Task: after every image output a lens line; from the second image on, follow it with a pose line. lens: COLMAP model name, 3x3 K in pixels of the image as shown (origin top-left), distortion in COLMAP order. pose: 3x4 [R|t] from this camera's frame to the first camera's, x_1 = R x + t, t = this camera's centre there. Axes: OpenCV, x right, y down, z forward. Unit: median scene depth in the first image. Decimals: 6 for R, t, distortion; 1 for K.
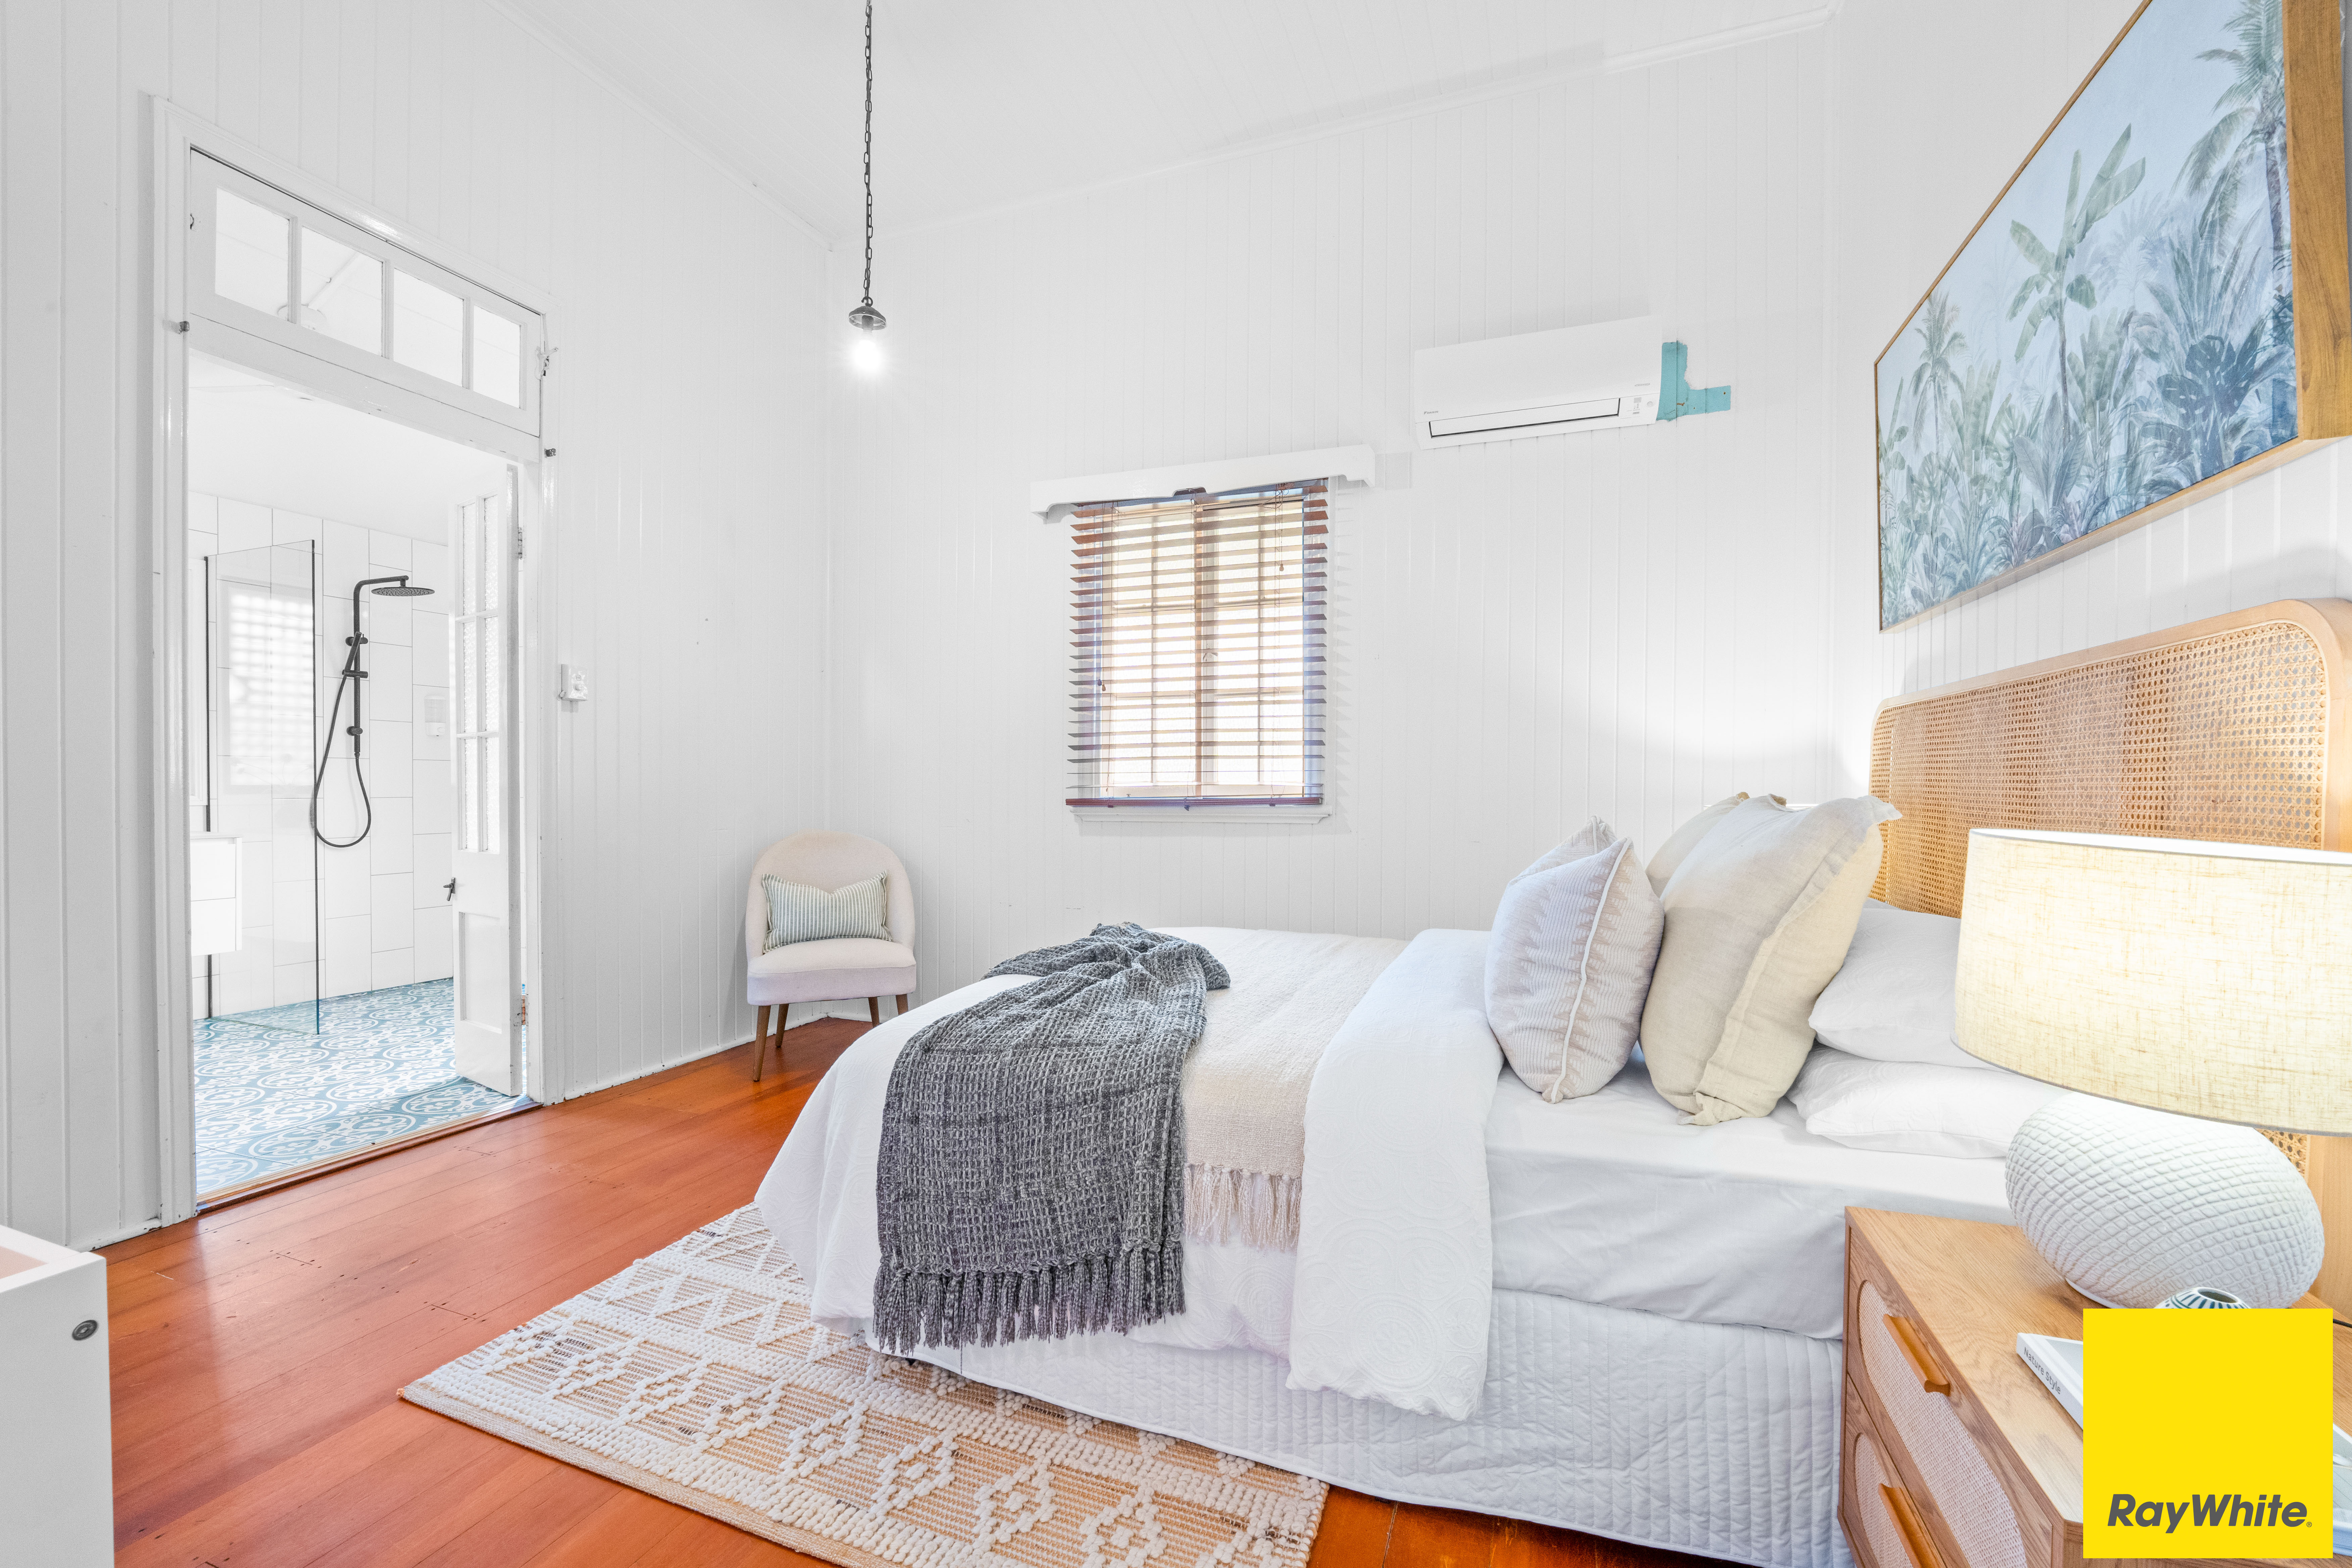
lens RADIAL K [[949.7, 0, 1176.9], [0, 949.7, 790.9], [0, 0, 1]] dist [-0.010279, -0.000166]
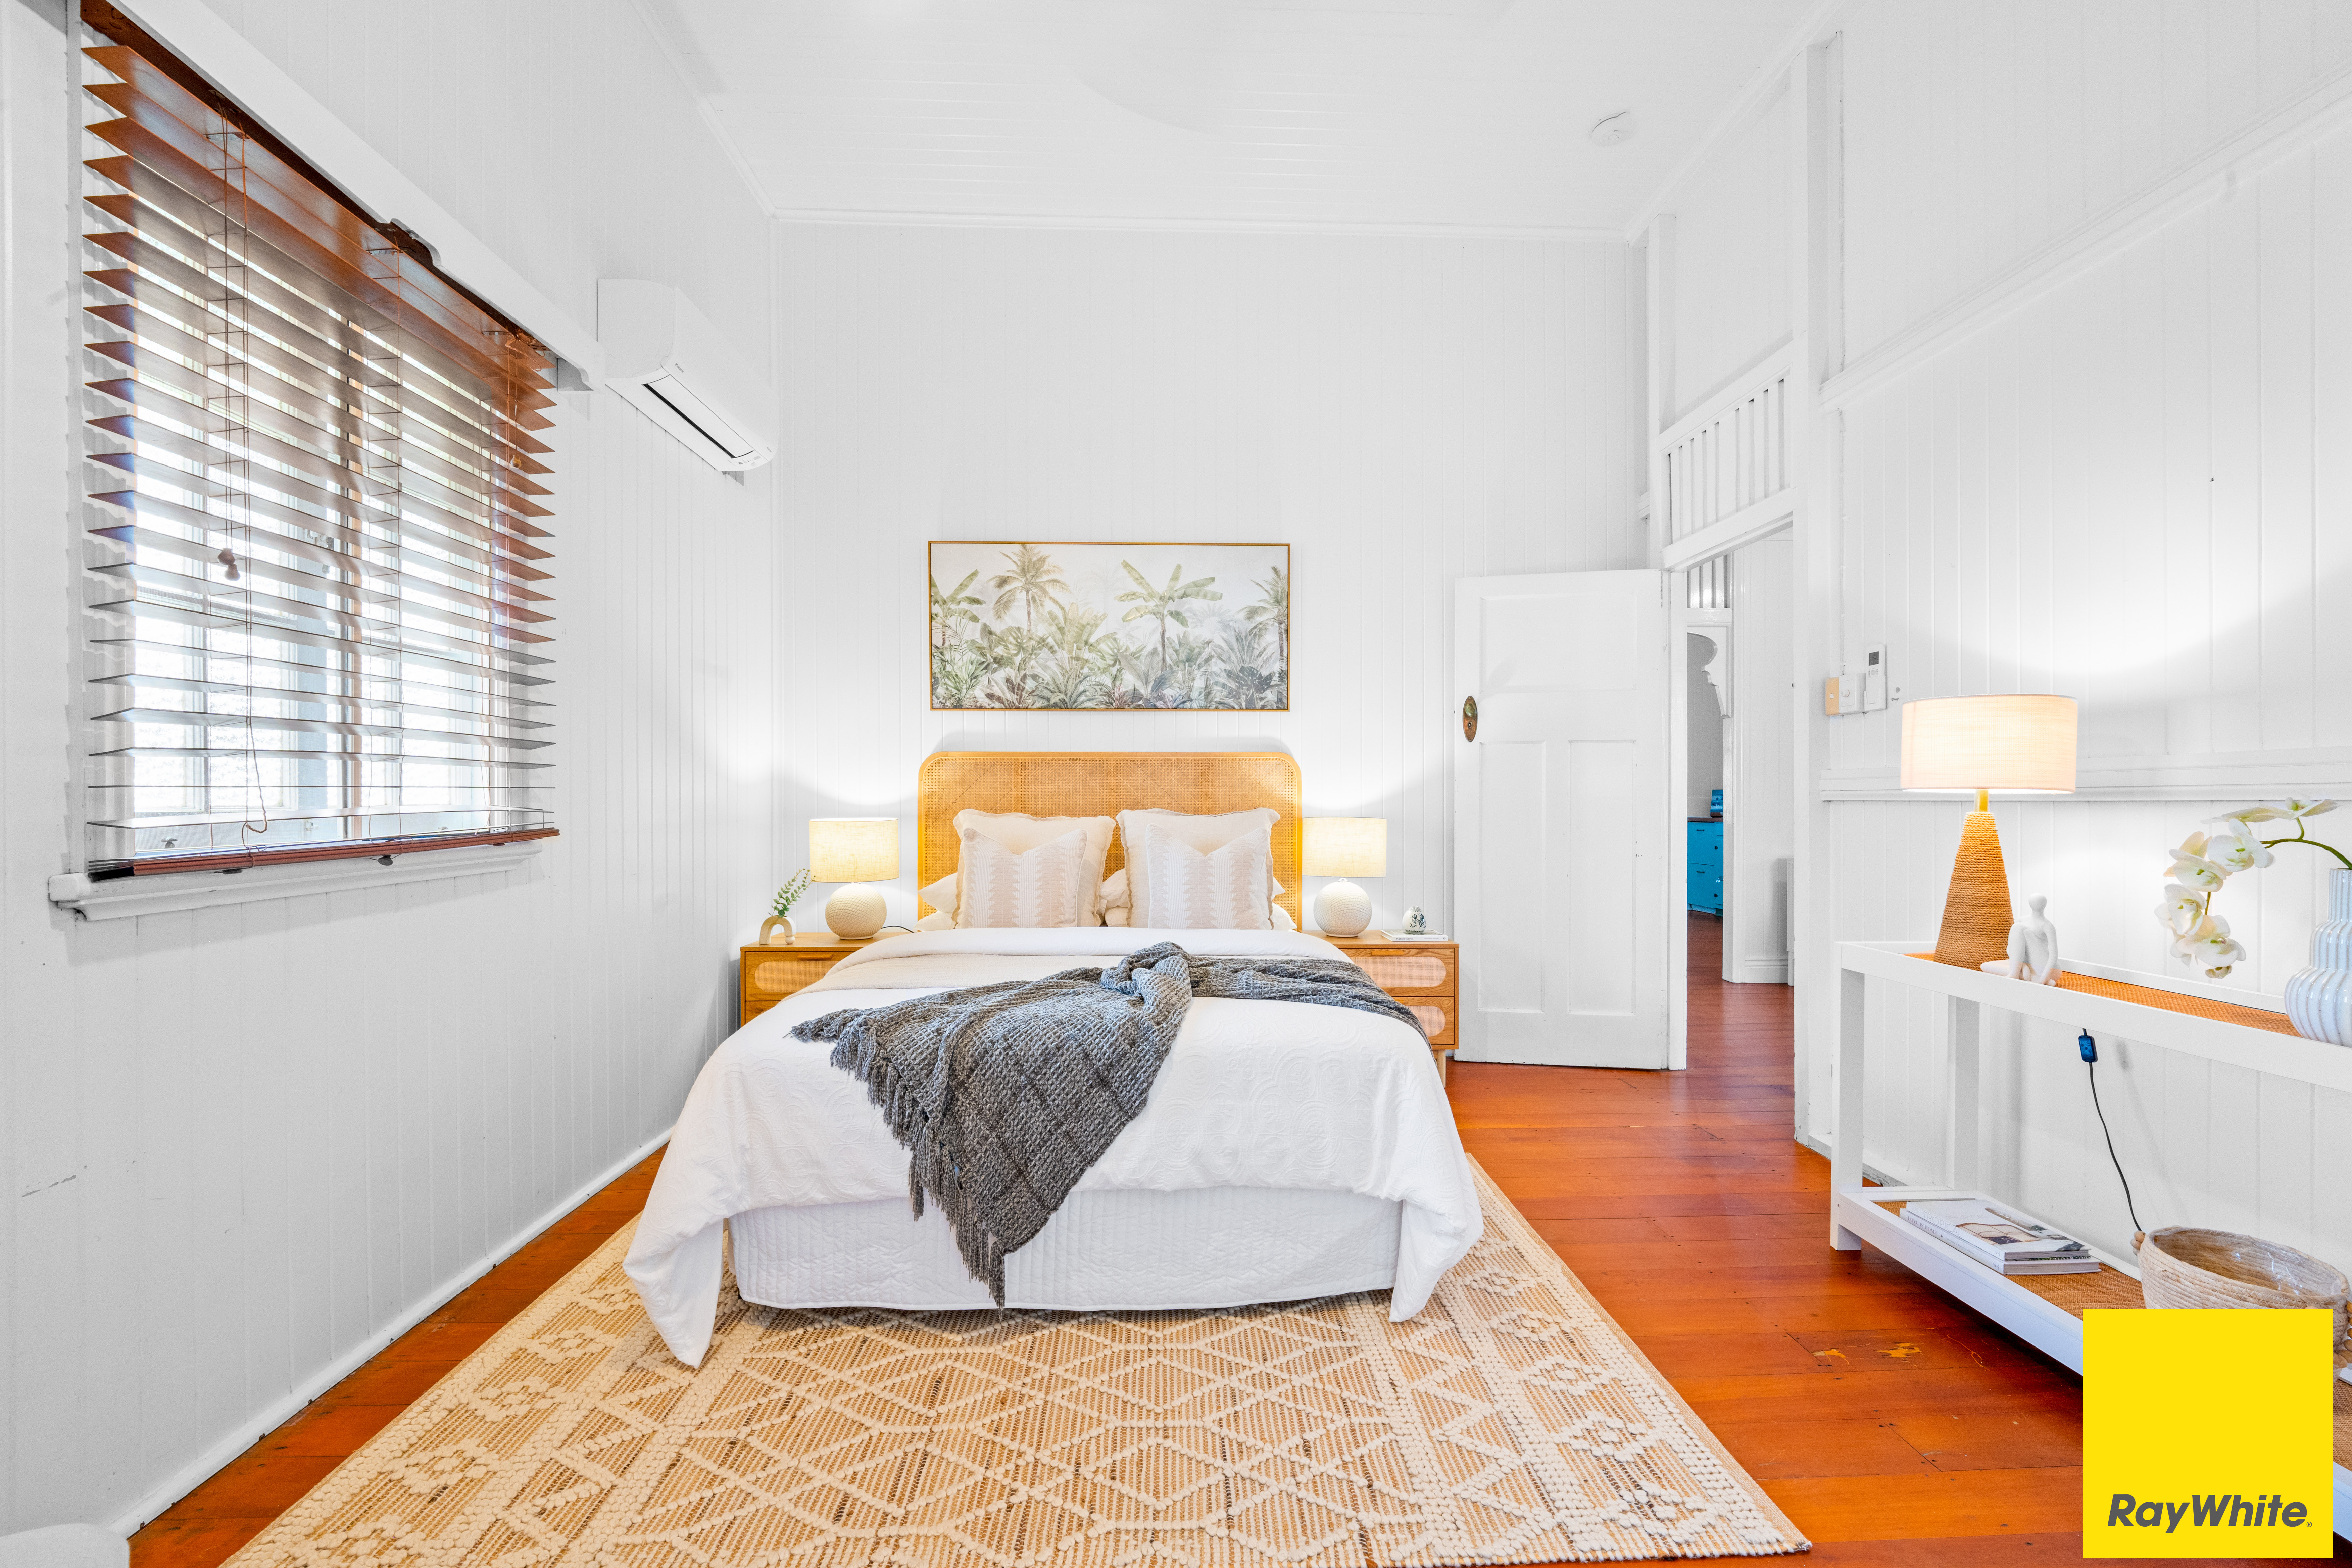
lens RADIAL K [[949.7, 0, 1176.9], [0, 949.7, 790.9], [0, 0, 1]] dist [-0.010279, -0.000166]
pose [[-0.373328, 0.000974, 0.927699, -0.619294], [0.004544, 0.999989, 0.000779, -0.017492], [-0.927688, 0.004507, -0.373328, 0.812604]]
